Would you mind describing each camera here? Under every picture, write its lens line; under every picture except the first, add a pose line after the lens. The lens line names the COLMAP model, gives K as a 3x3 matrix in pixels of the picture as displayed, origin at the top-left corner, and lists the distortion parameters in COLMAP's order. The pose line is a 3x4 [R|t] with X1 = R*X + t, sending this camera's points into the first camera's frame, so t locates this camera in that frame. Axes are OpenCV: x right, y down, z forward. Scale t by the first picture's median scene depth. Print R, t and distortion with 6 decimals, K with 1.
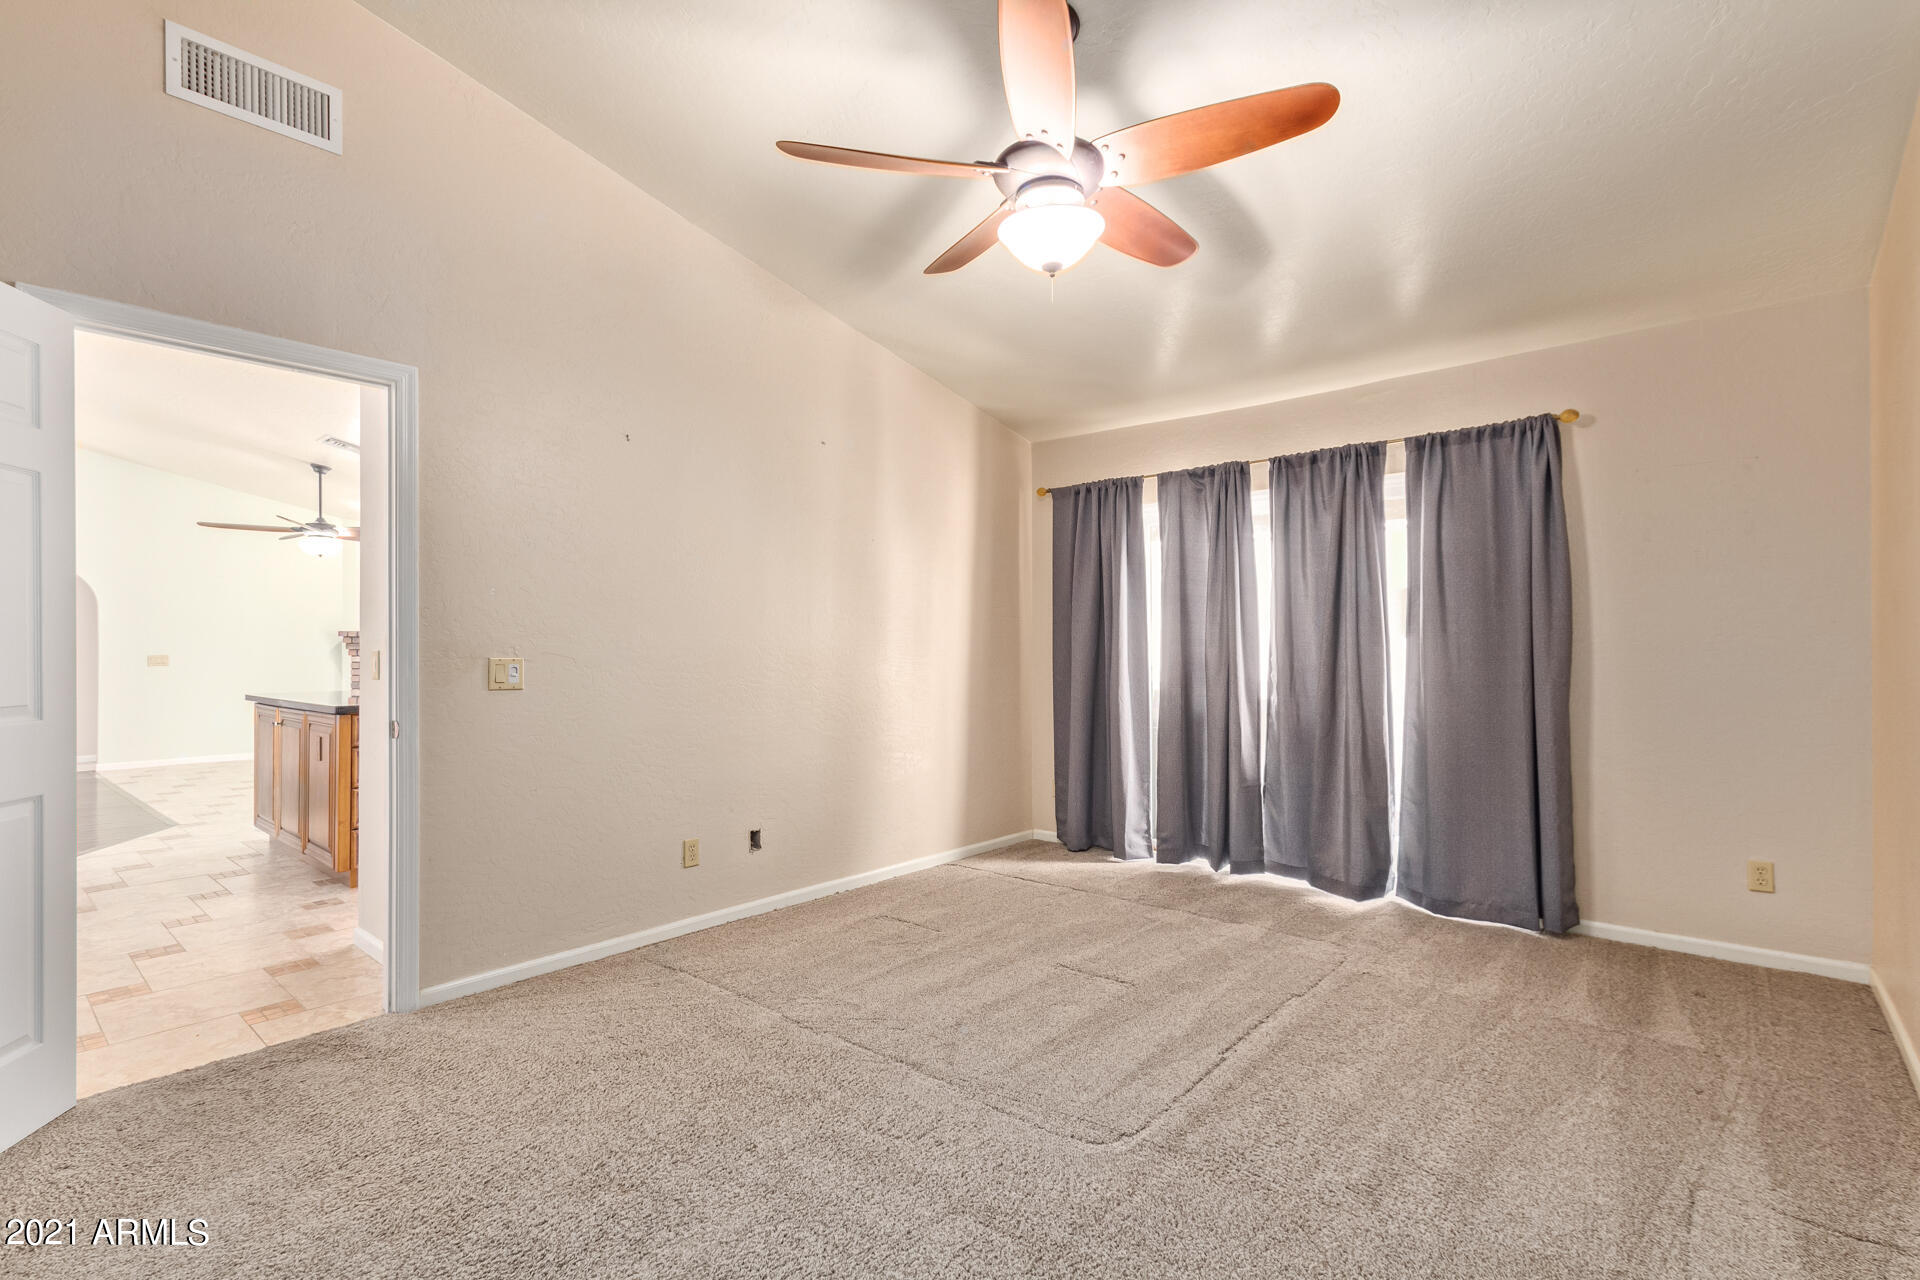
lens RADIAL K [[883.7, 0, 955.3], [0, 883.7, 633.0], [0, 0, 1]] dist [0.007141, -0.001001]
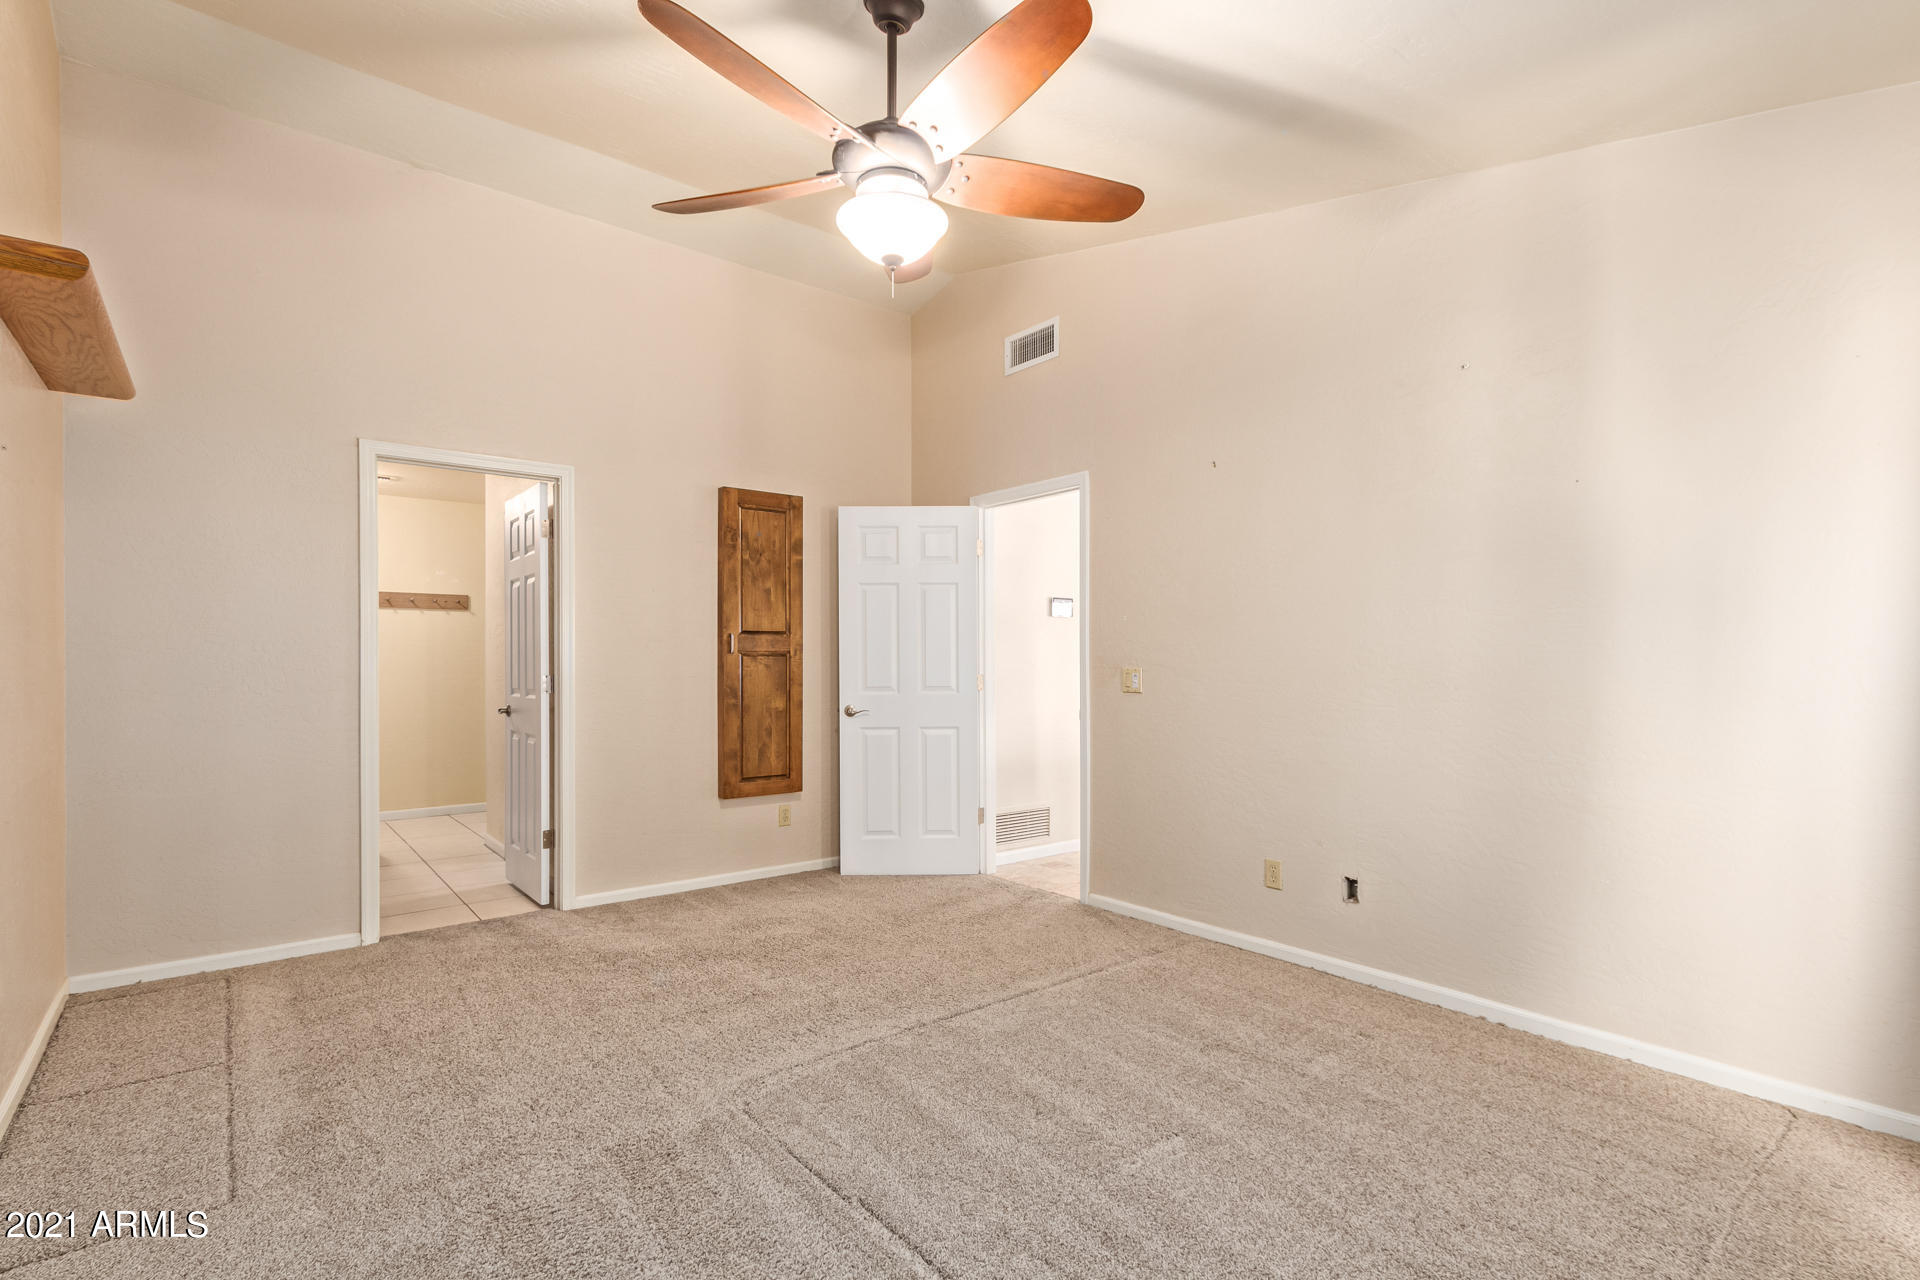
lens RADIAL K [[883.7, 0, 963.8], [0, 883.7, 653.4], [0, 0, 1]] dist [0.007141, -0.001001]
pose [[-0.167369, -0.009579, -0.985848, 0.659442], [0.018527, 0.999746, -0.012860, 0.014693], [0.985720, -0.020417, -0.167149, 0.780636]]
